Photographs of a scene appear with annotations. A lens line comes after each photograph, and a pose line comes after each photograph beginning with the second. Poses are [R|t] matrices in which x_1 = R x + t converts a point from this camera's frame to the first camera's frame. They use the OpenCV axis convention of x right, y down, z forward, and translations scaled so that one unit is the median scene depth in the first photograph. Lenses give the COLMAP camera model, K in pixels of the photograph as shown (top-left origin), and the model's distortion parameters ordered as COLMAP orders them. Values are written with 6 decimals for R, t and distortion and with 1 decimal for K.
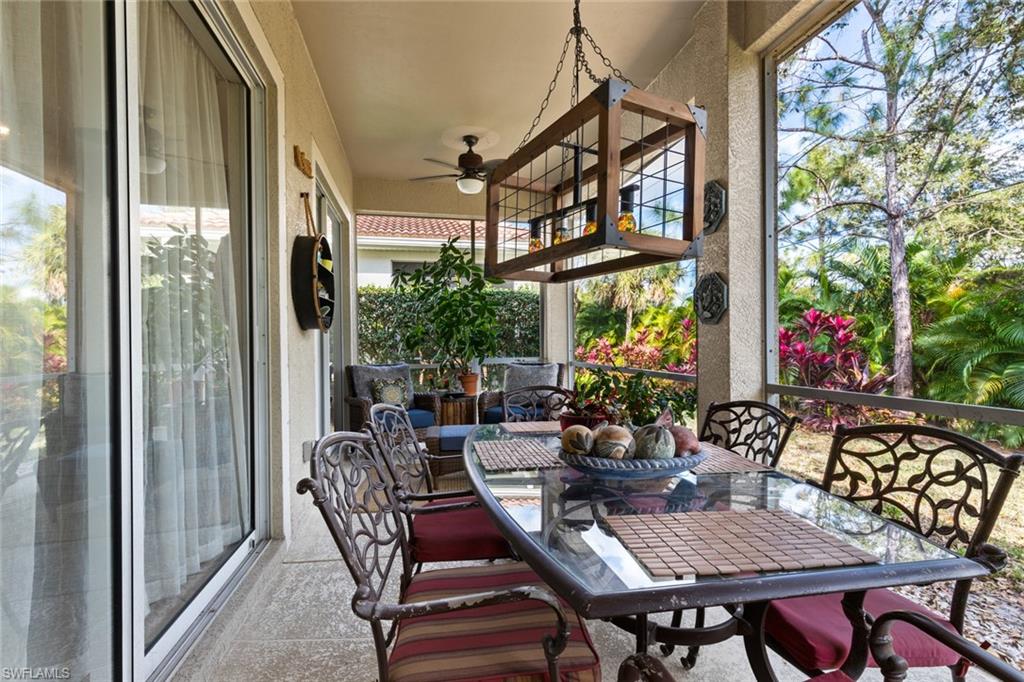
lens RADIAL K [[462.5, 0, 512.6], [0, 462.5, 348.2], [0, 0, 1]] dist [0.008616, -0.000896]
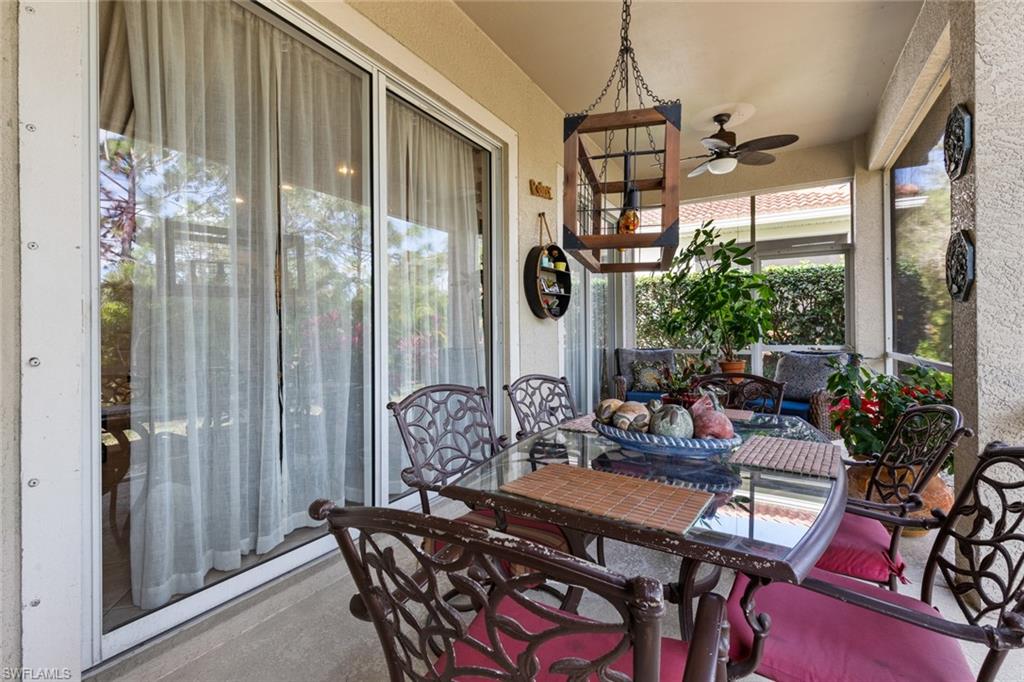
lens RADIAL K [[462.5, 0, 510.0], [0, 462.5, 331.4], [0, 0, 1]] dist [0.008616, -0.000896]
pose [[0.733953, 0.002761, -0.679195, 0.424978], [-0.005979, 0.999979, -0.002396, 0.001115], [0.679174, 0.005820, 0.733954, -0.016327]]
